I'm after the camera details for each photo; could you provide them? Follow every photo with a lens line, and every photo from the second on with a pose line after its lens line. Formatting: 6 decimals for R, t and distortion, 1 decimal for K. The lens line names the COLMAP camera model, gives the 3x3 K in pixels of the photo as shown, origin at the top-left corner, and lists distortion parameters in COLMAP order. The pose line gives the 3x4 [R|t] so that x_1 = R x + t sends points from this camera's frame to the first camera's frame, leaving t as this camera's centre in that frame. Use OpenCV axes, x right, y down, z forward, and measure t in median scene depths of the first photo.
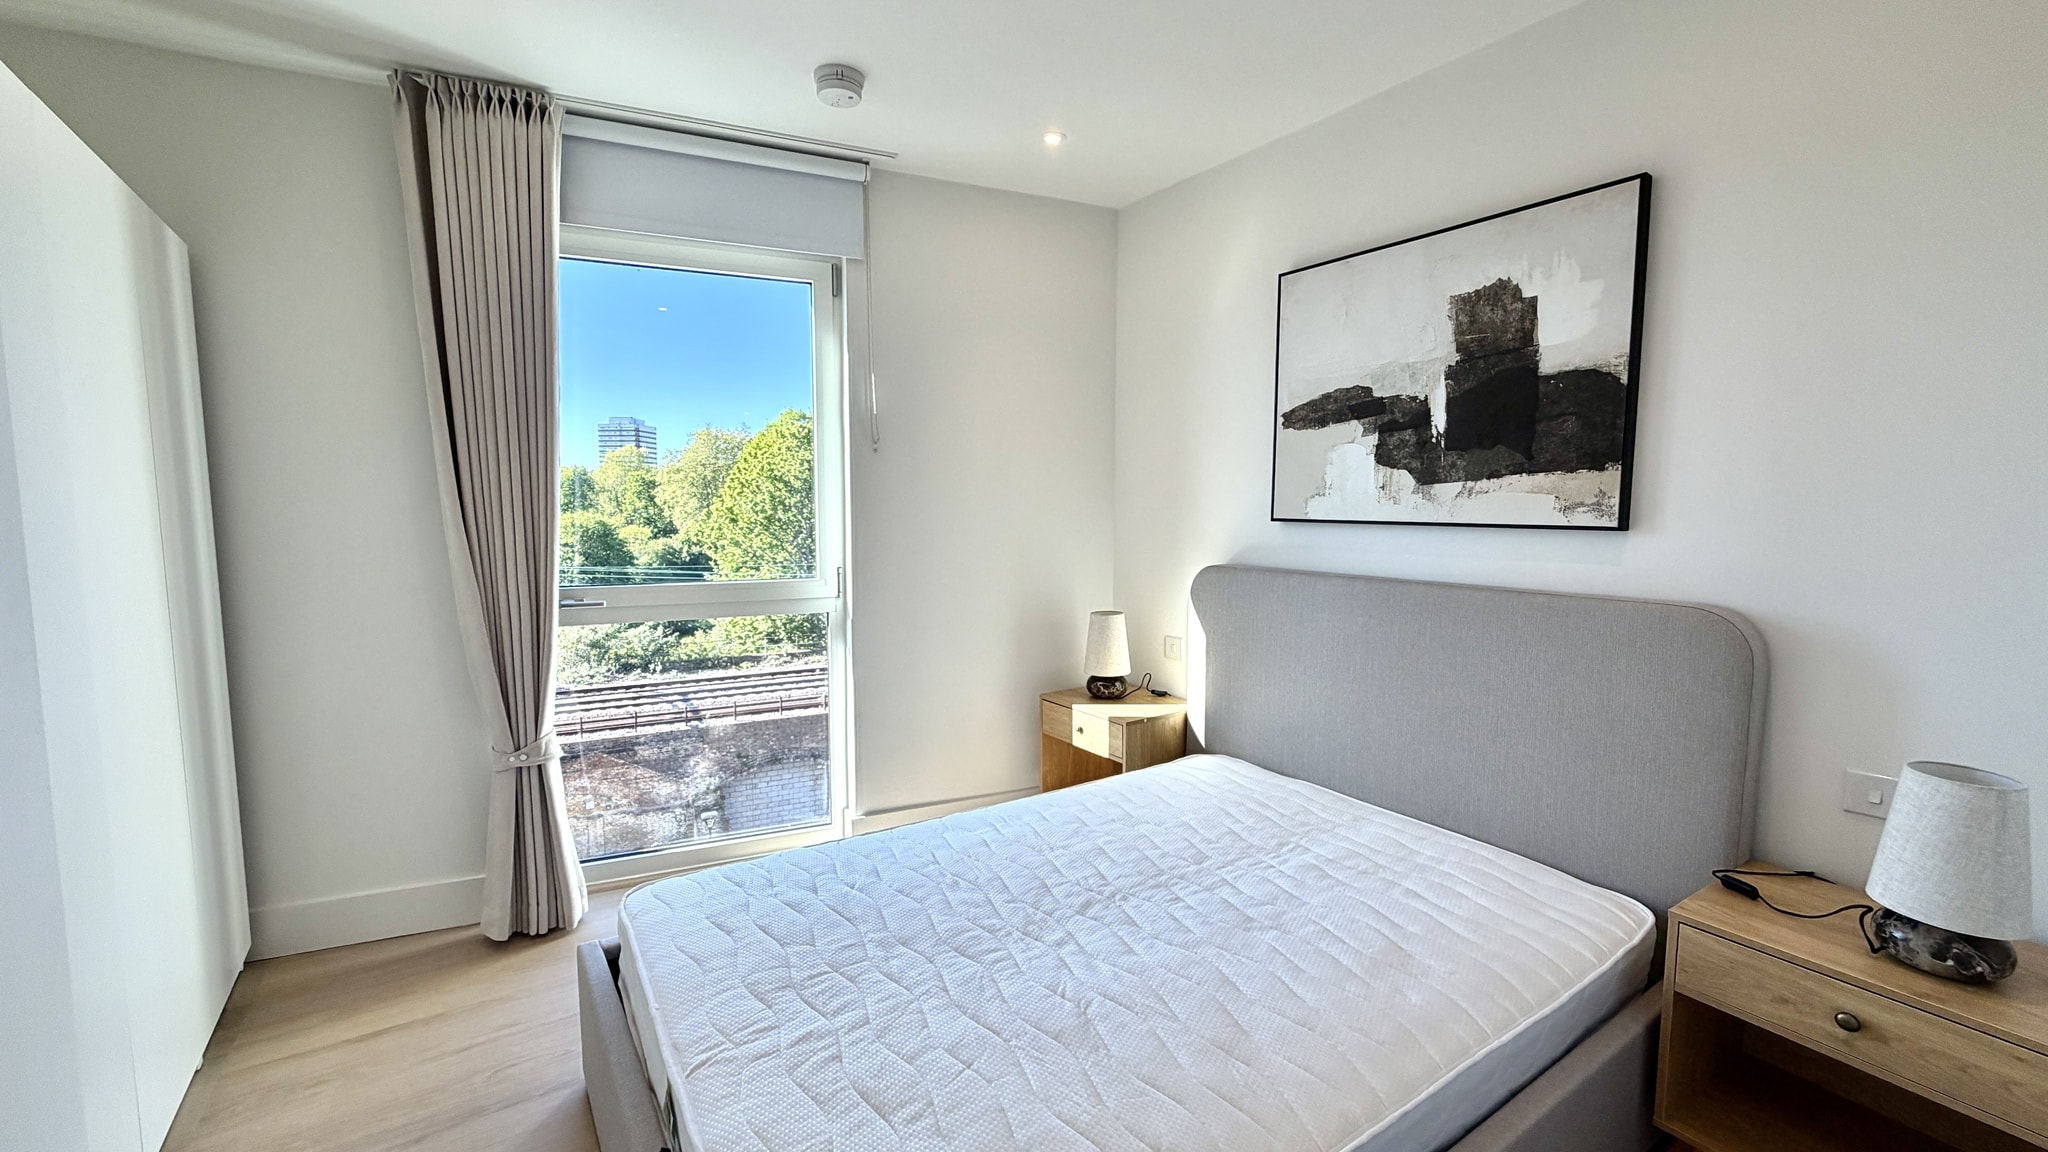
lens RADIAL K [[812.4, 0, 1021.0], [0, 812.4, 579.4], [0, 0, 1]] dist [-0.000363, 0.000026]
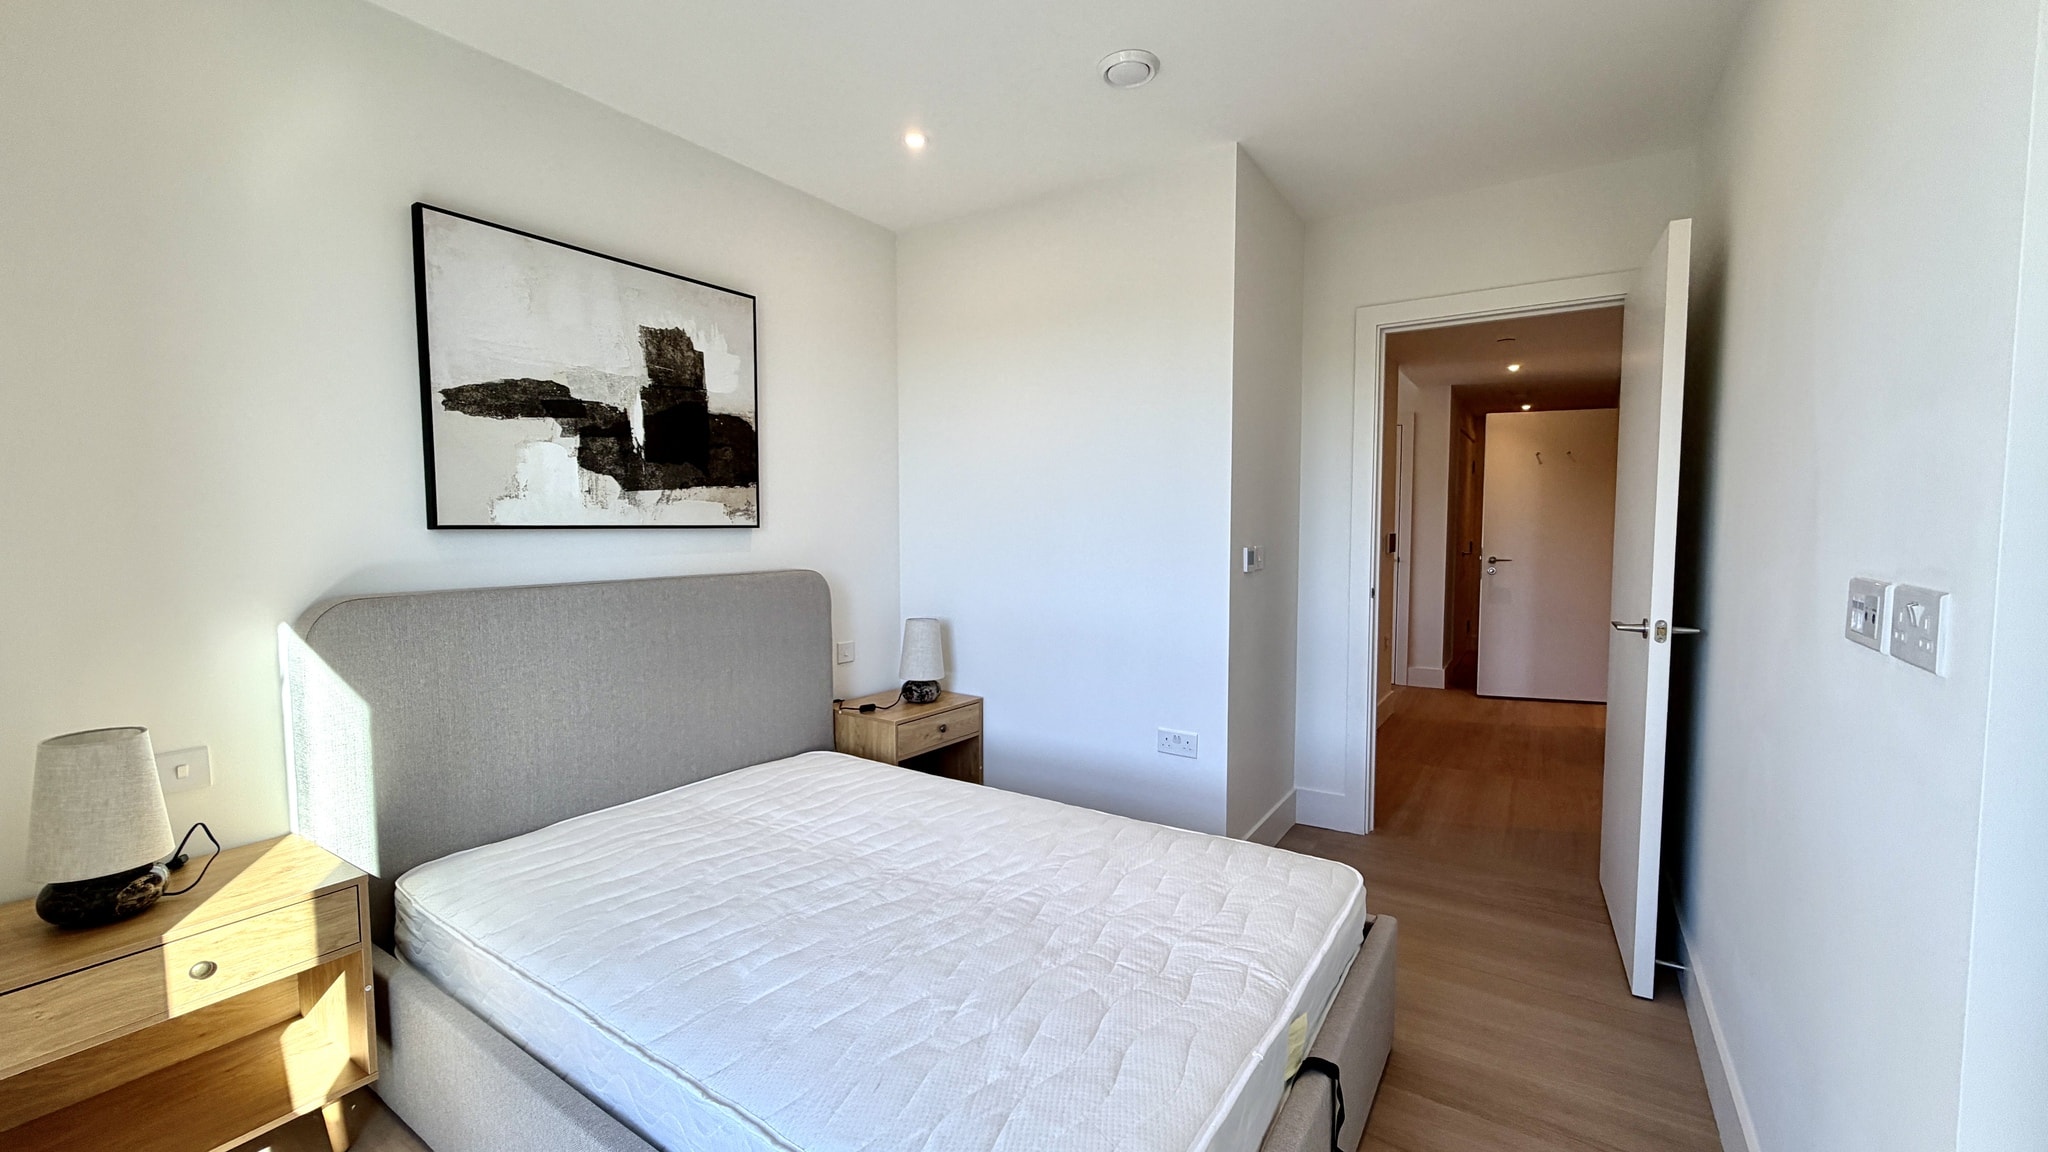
lens RADIAL K [[816.7, 0, 1019.3], [0, 816.7, 574.3], [0, 0, 1]] dist [0.000476, 0.000027]
pose [[-0.376644, -0.060134, 0.924404, -0.716468], [0.088033, 0.991051, 0.100338, -0.069881], [-0.922166, 0.119170, -0.367980, 0.937733]]
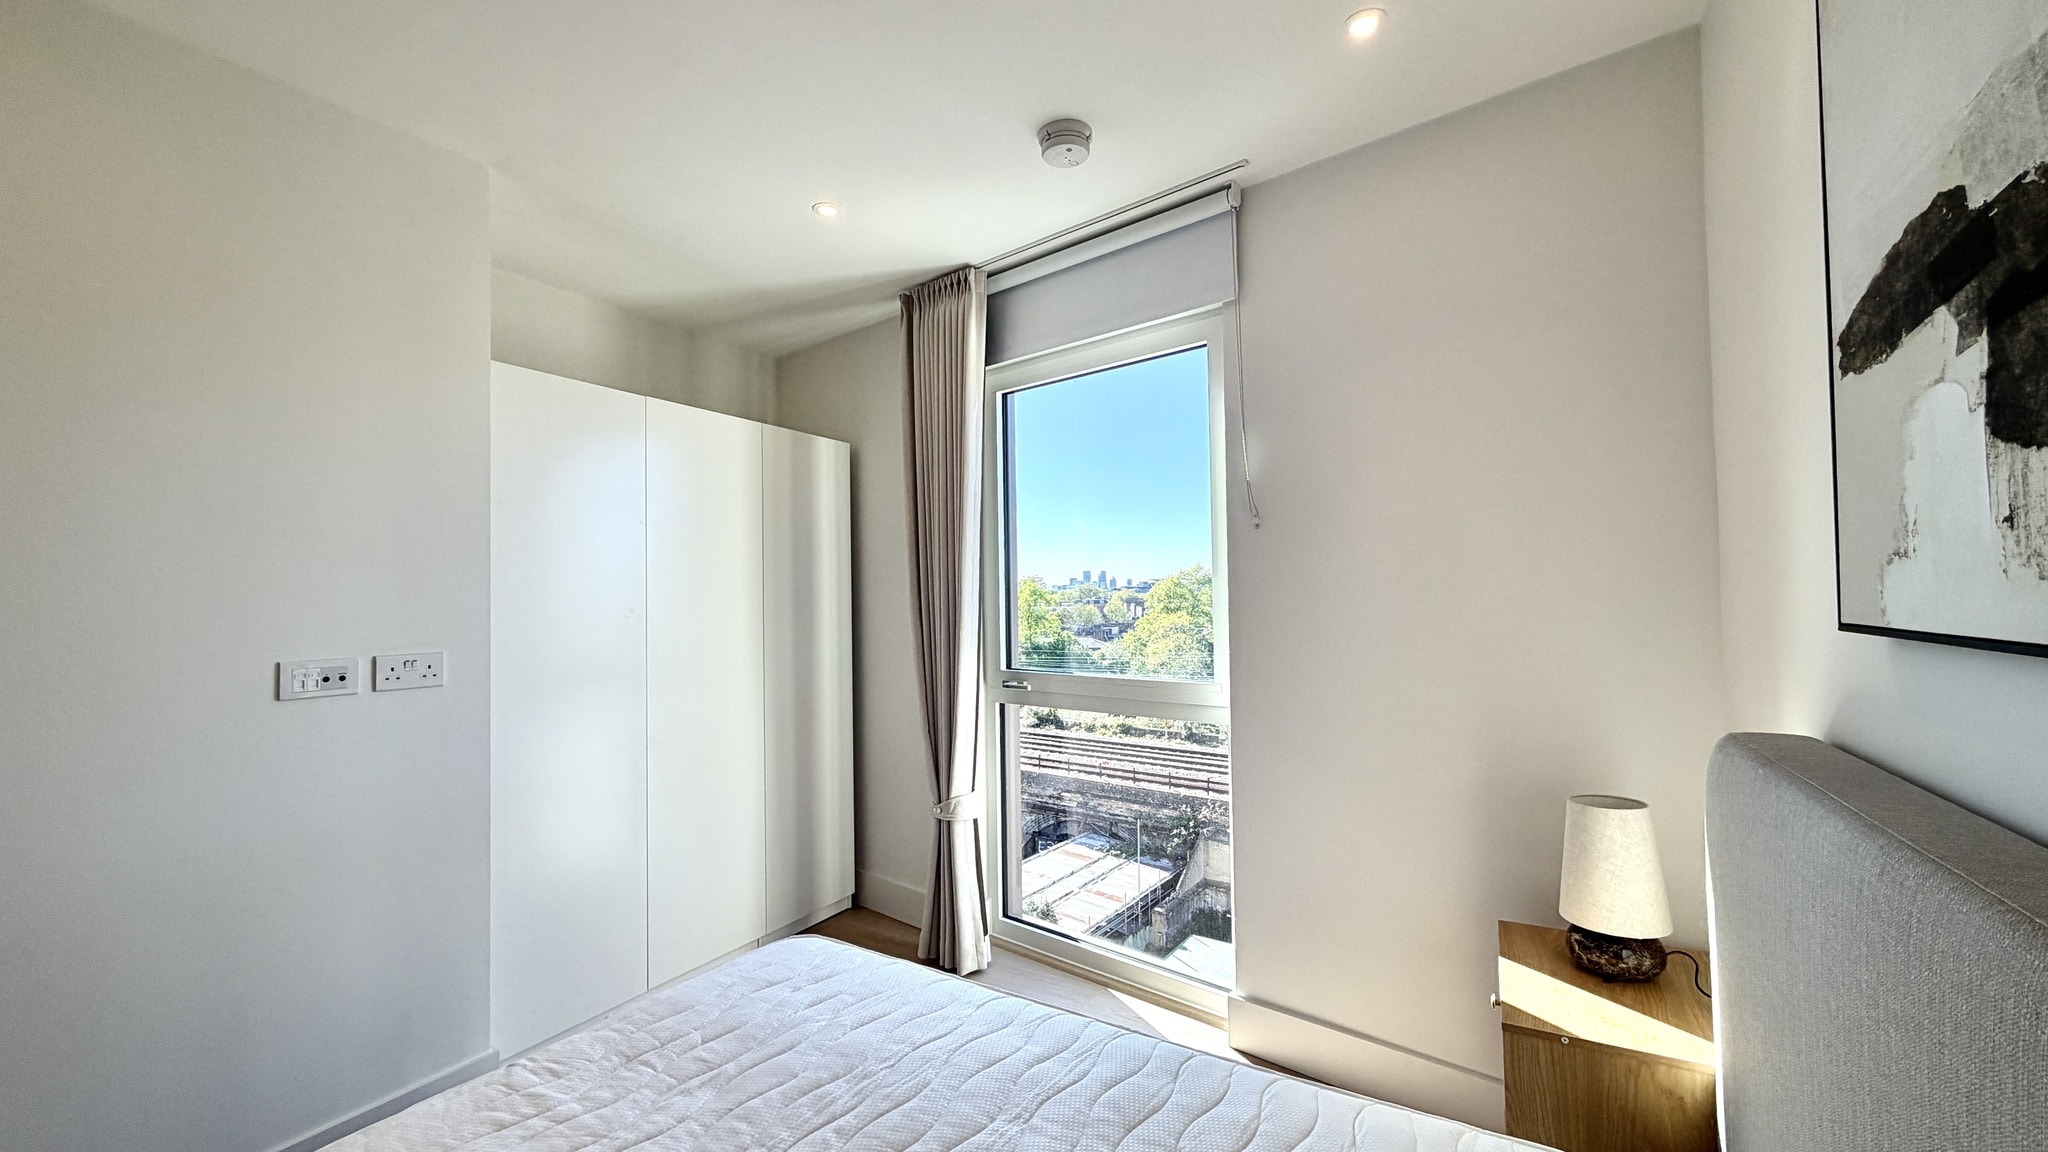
lens RADIAL K [[816.7, 0, 1019.3], [0, 816.7, 574.3], [0, 0, 1]] dist [0.000476, 0.000027]
pose [[0.419730, -0.033032, -0.907048, 0.581312], [-0.069685, 0.995215, -0.068488, -0.055293], [0.904970, 0.091954, 0.415420, 0.613974]]
